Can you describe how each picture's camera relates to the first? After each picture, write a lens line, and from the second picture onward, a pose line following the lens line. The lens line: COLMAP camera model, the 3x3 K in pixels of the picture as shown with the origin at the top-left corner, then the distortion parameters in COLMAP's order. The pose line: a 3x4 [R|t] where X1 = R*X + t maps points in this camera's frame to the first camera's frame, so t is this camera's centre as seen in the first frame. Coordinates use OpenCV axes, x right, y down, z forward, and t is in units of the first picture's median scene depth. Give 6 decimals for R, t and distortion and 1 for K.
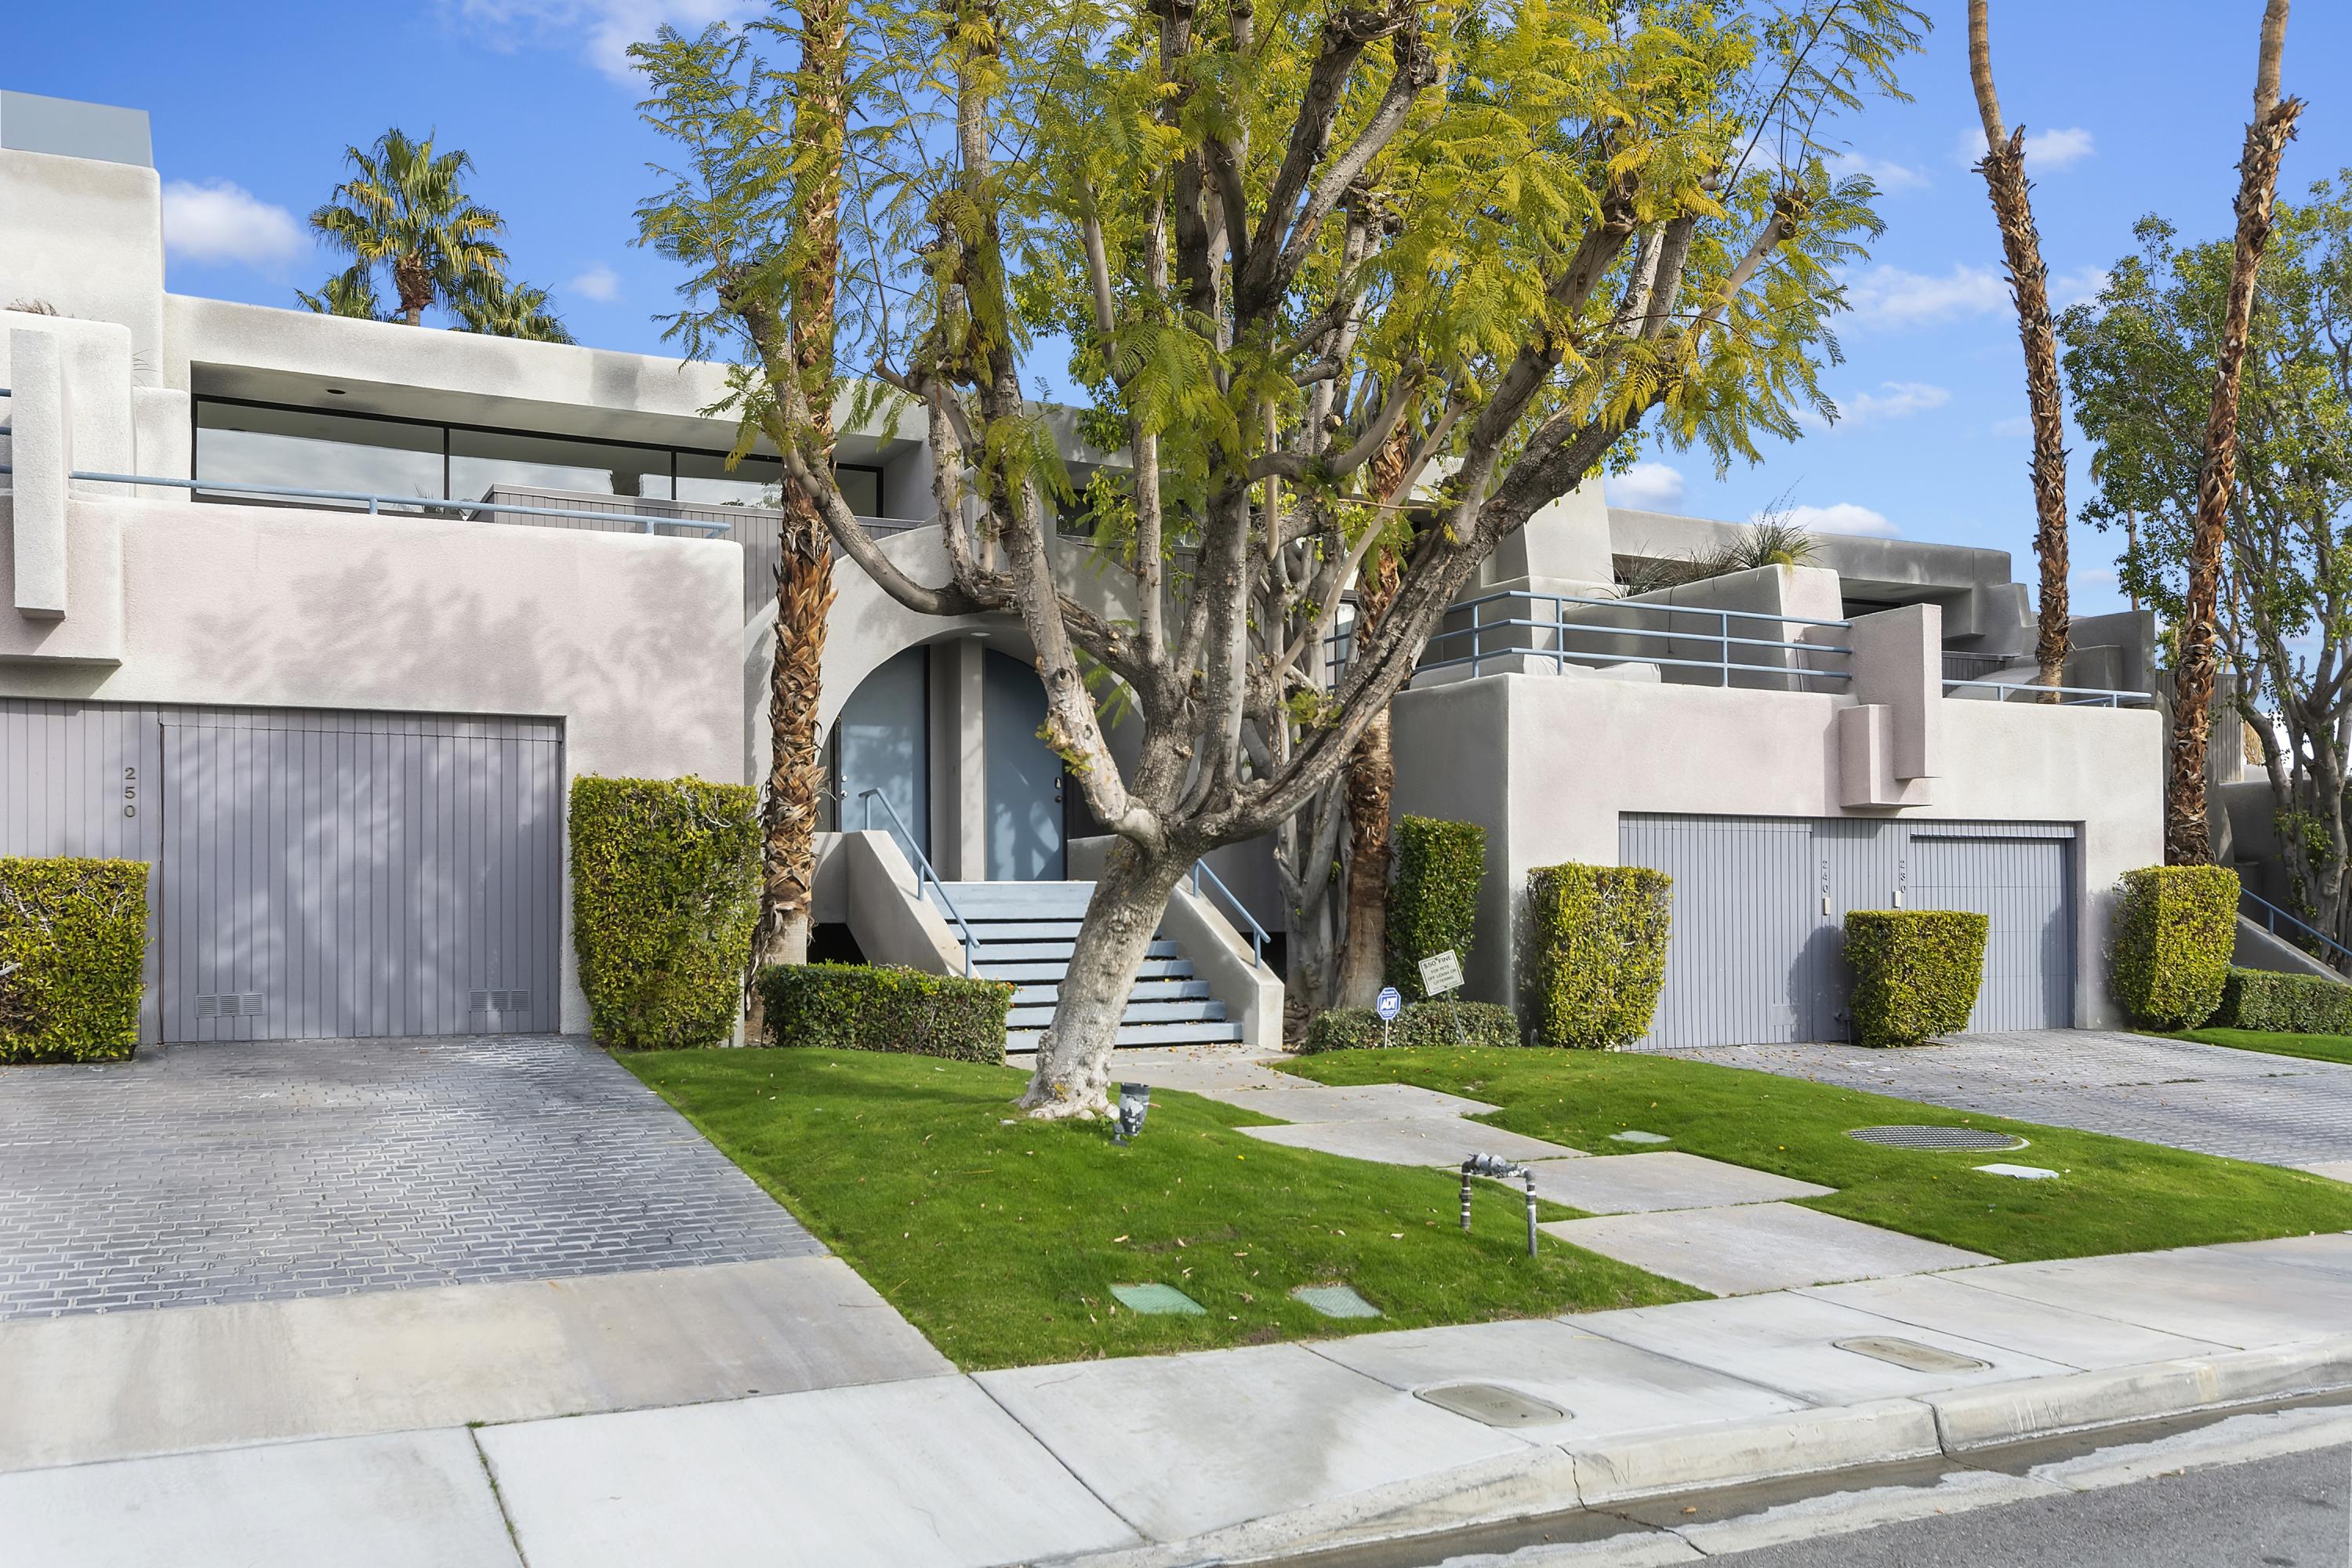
lens RADIAL K [[1771.4, 0, 1135.4], [0, 1771.4, 775.3], [0, 0, 1]] dist [-0.000945, -0.003844]
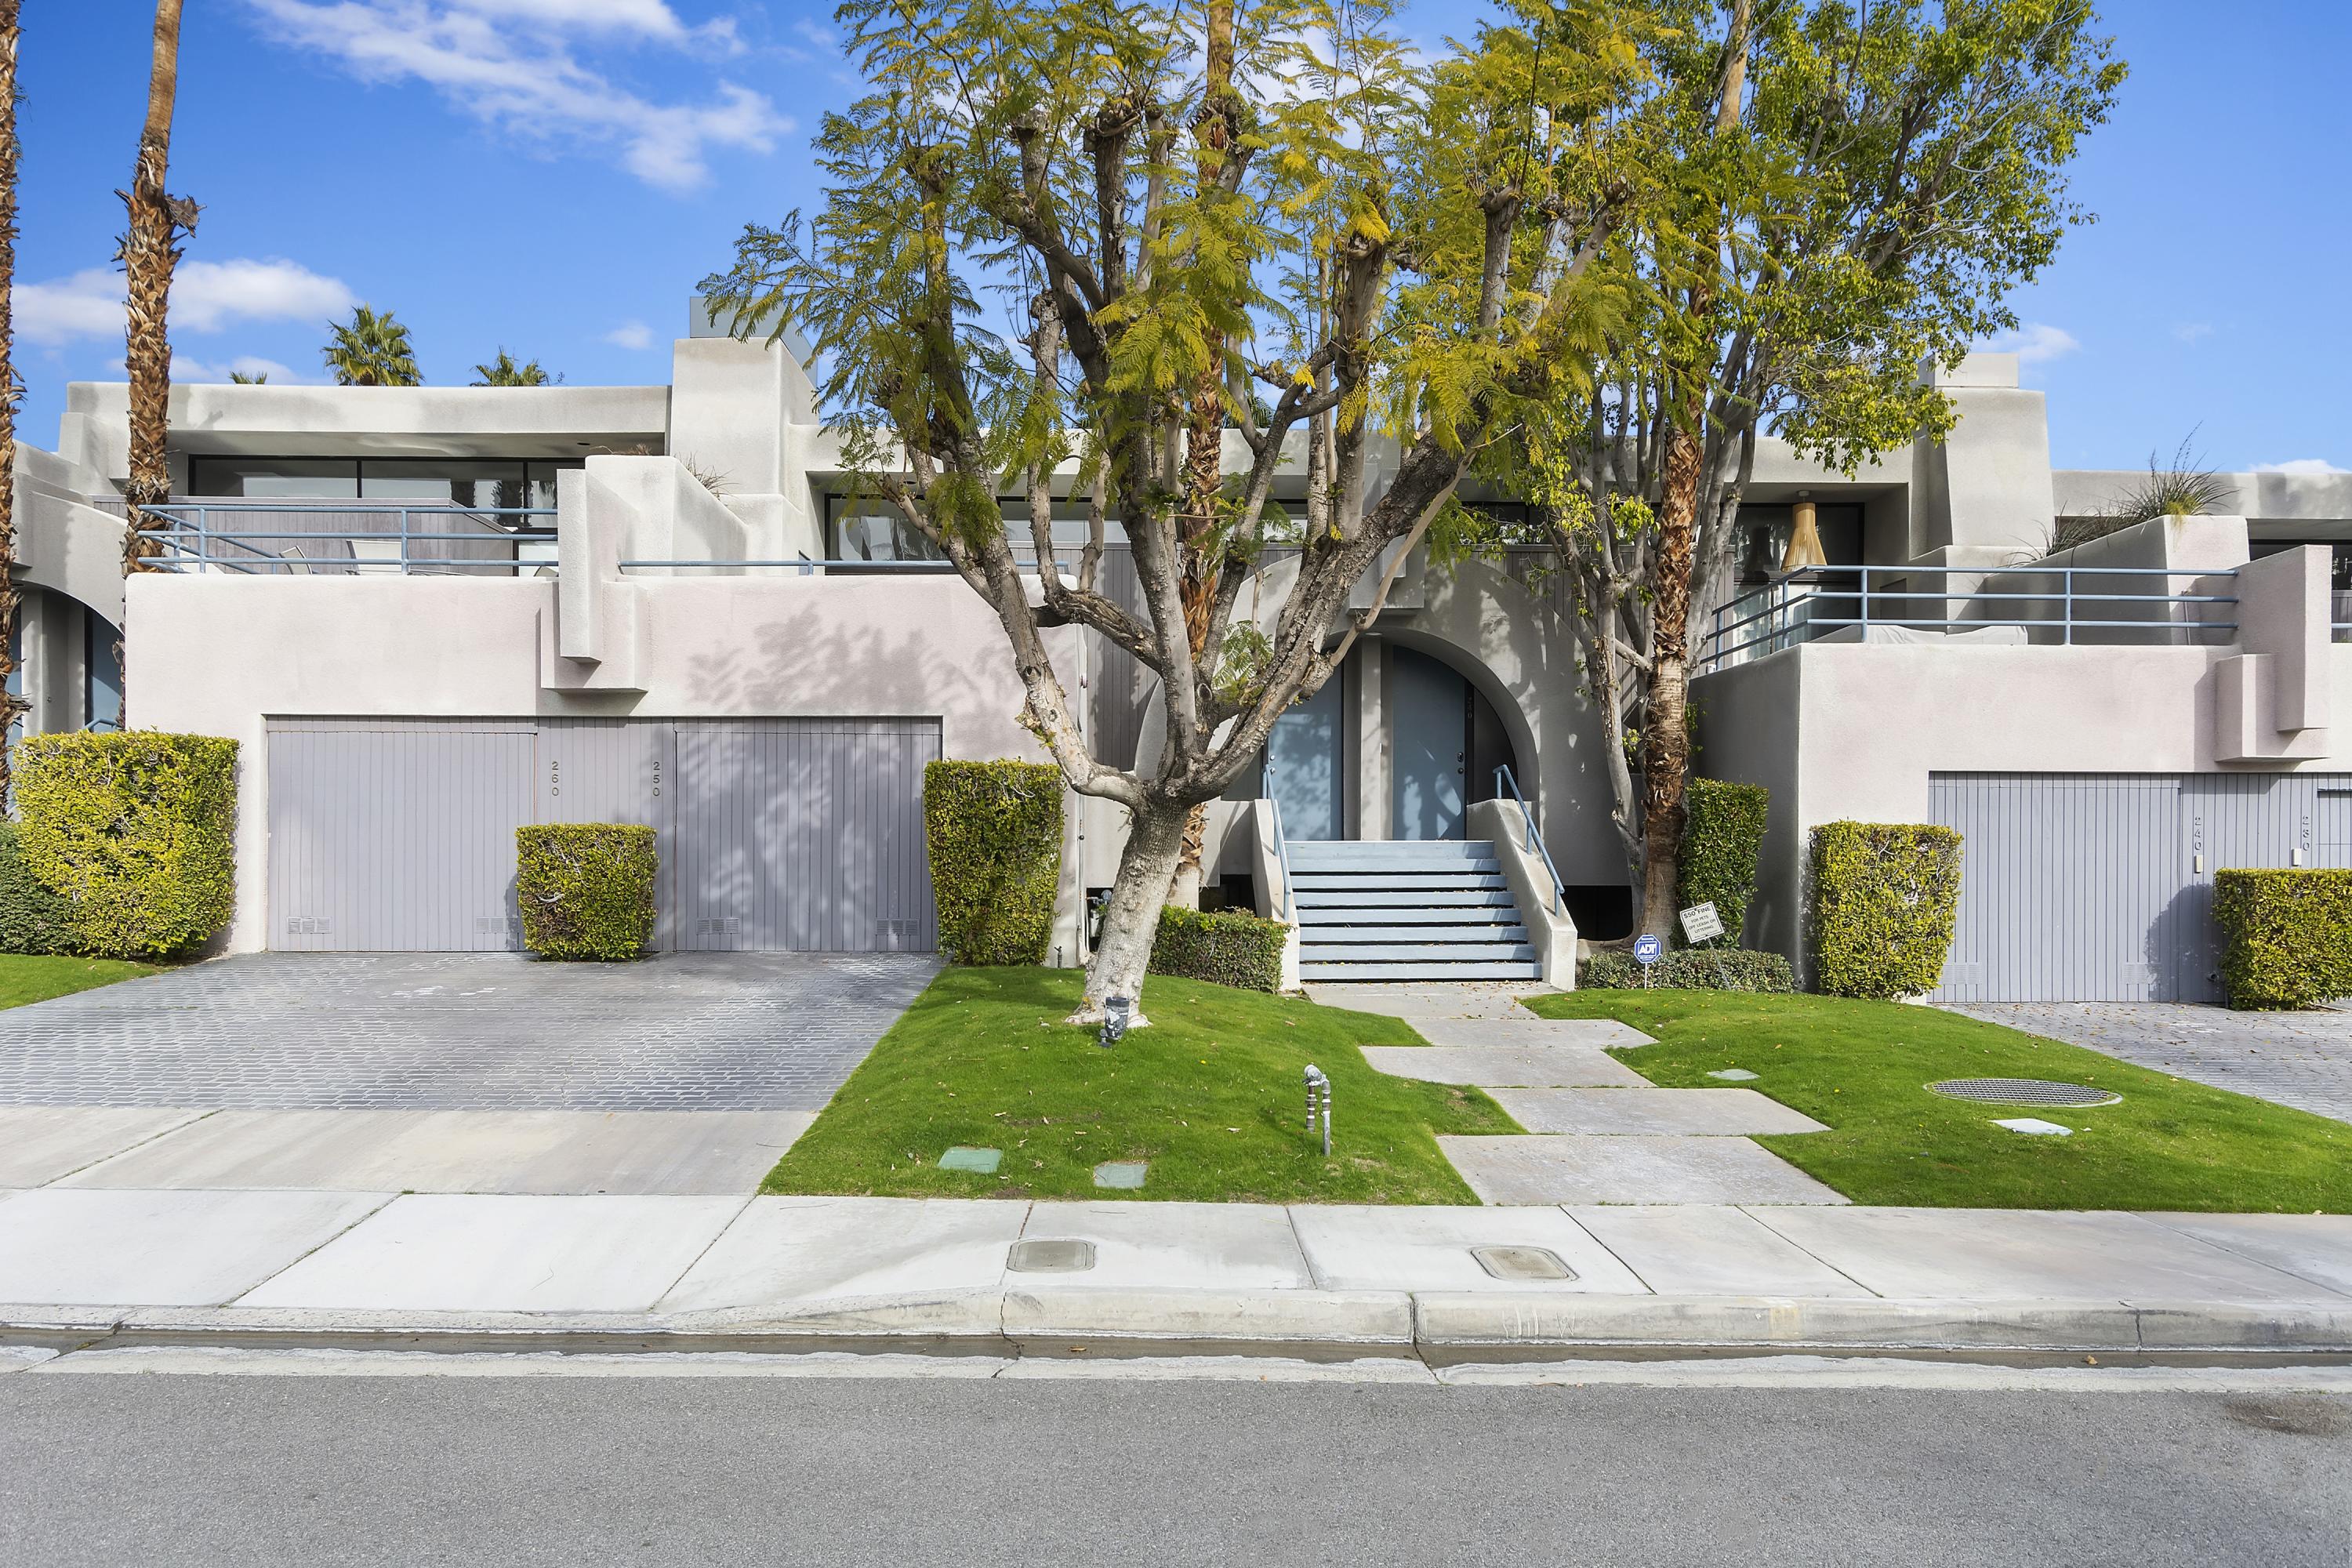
lens RADIAL K [[1486.7, 0, 1176.0], [0, 1486.7, 784.0], [0, 0, 1]] dist [0.002245, -0.000089]
pose [[0.919540, -0.017511, -0.392607, 0.290264], [0.024695, 0.999607, 0.013255, 0.007615], [0.392220, -0.021884, 0.919611, 0.040231]]
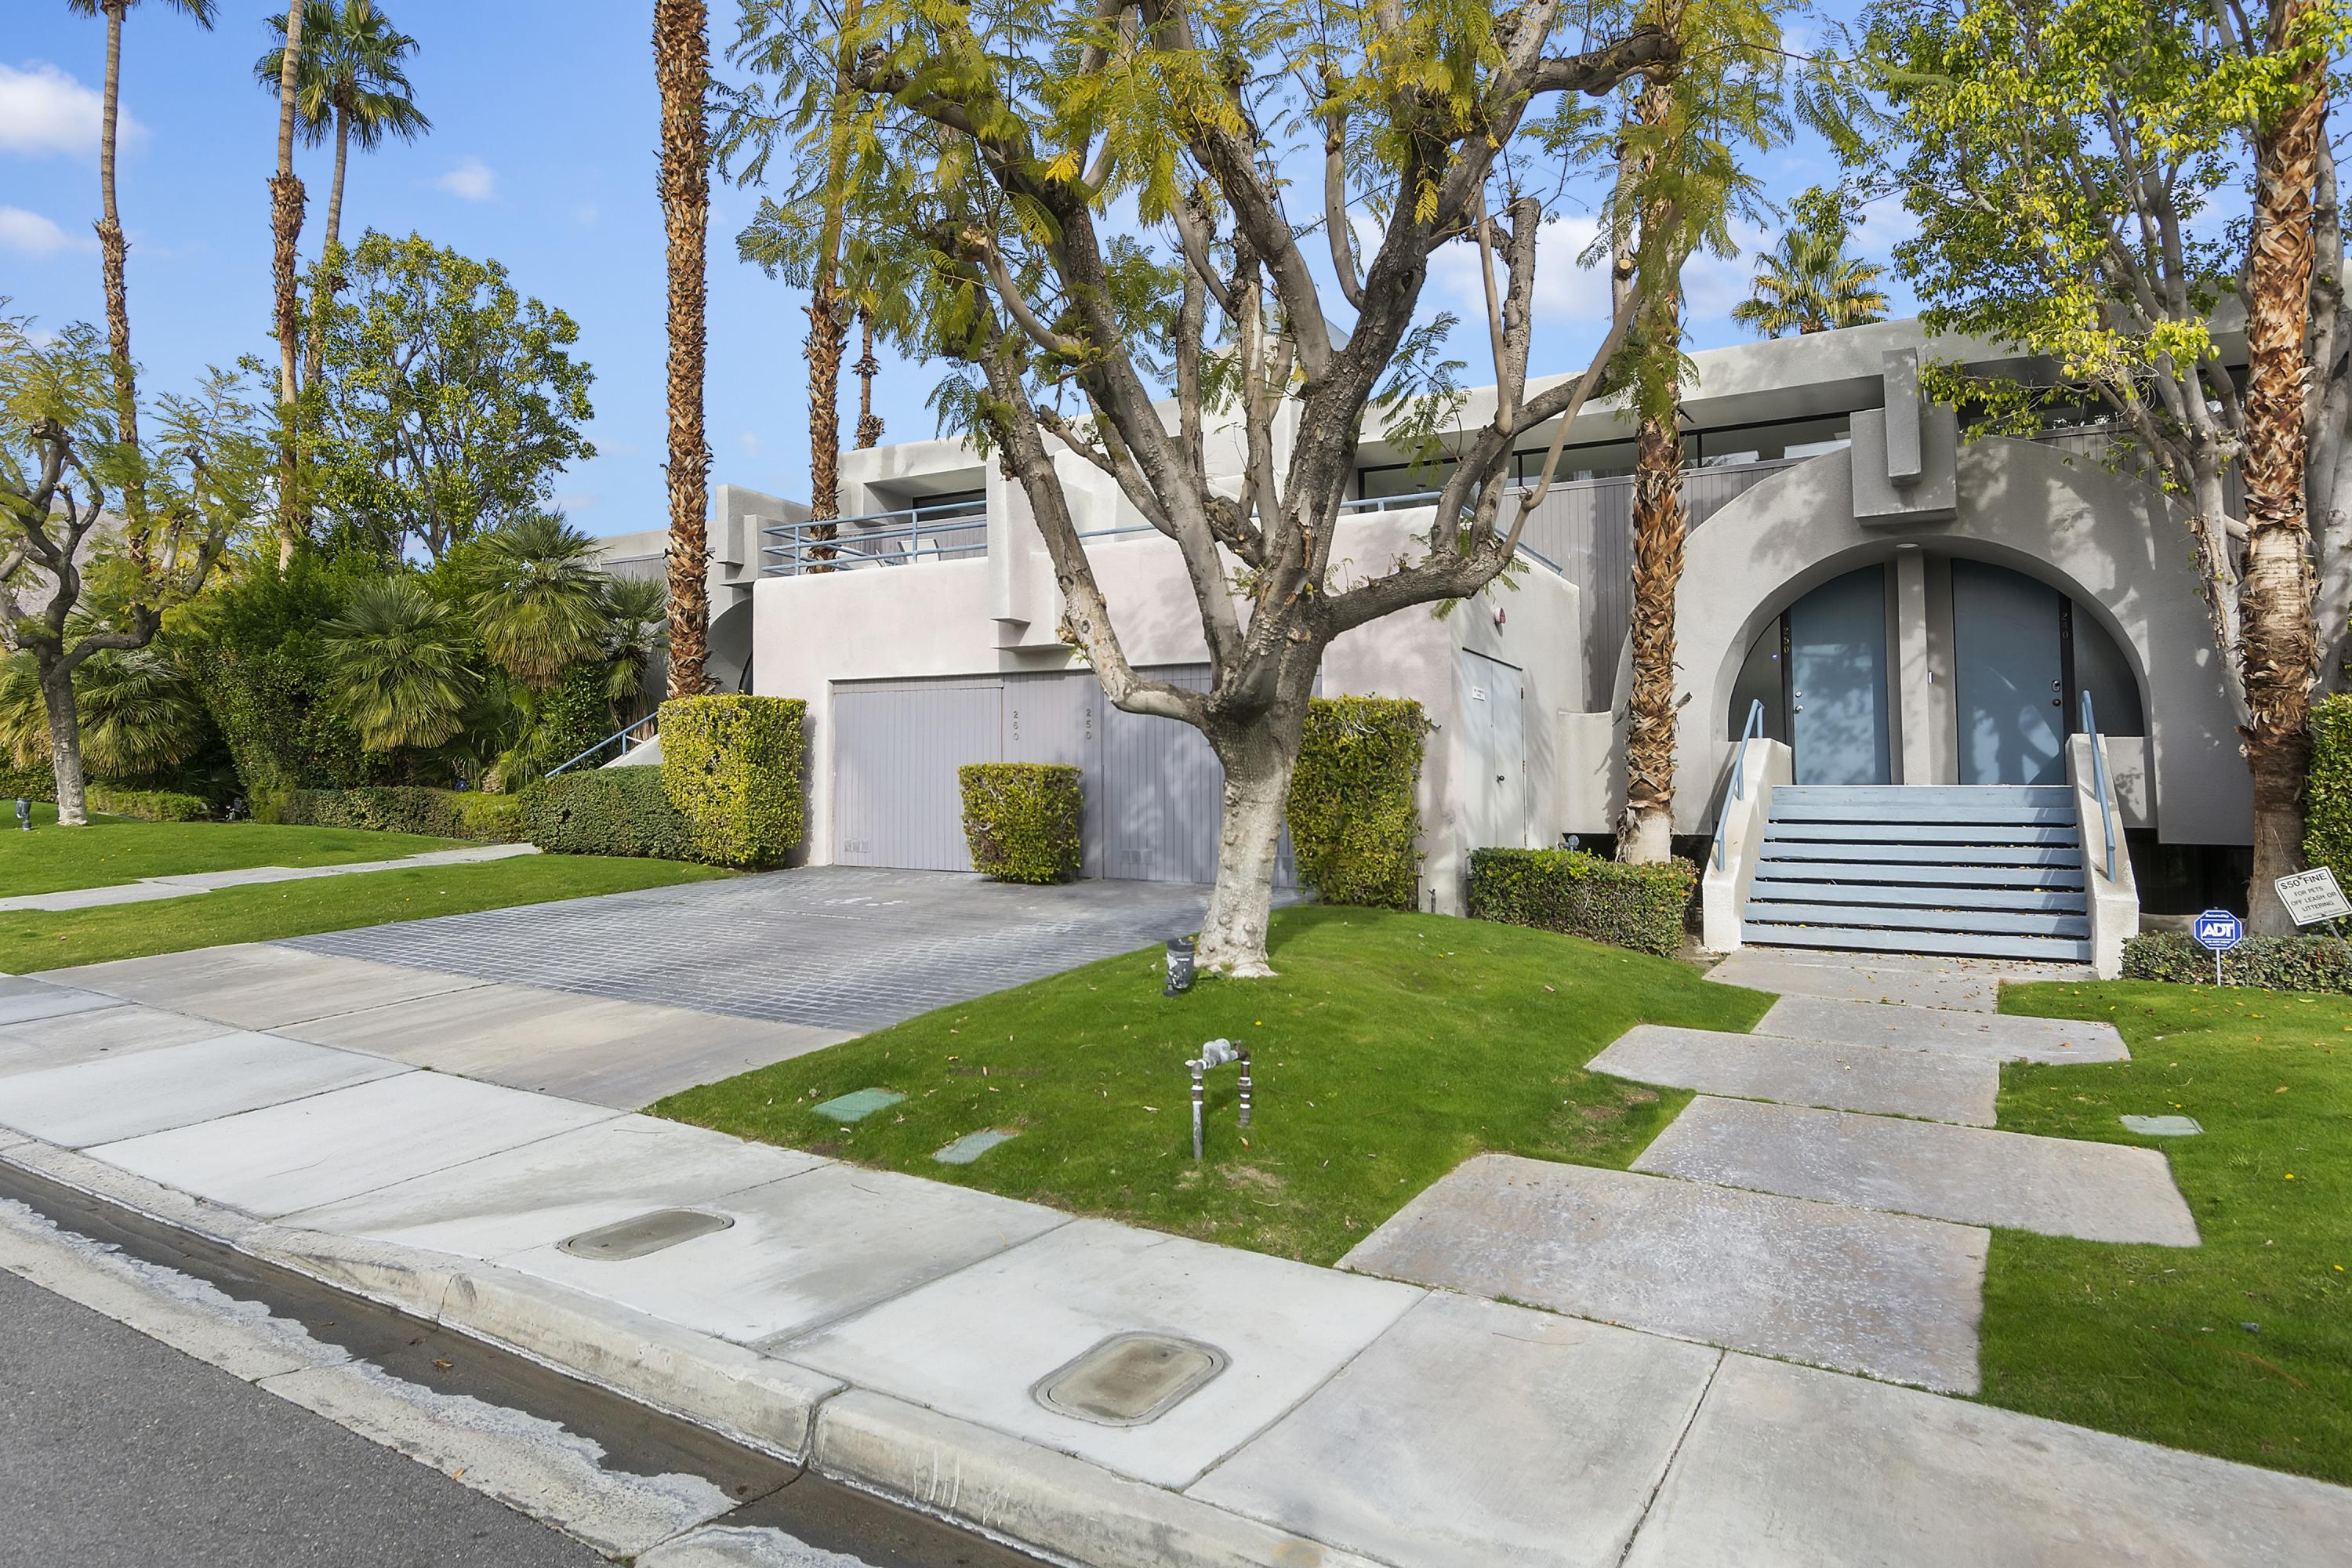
lens RADIAL K [[1287.9, 0, 1168.3], [0, 1287.9, 692.4], [0, 0, 1]] dist [0.004867, 0.000513]
pose [[0.581819, -0.062013, -0.810950, 0.423759], [0.040558, 0.998061, -0.047223, 0.037349], [0.812306, -0.005415, 0.583206, 0.340855]]
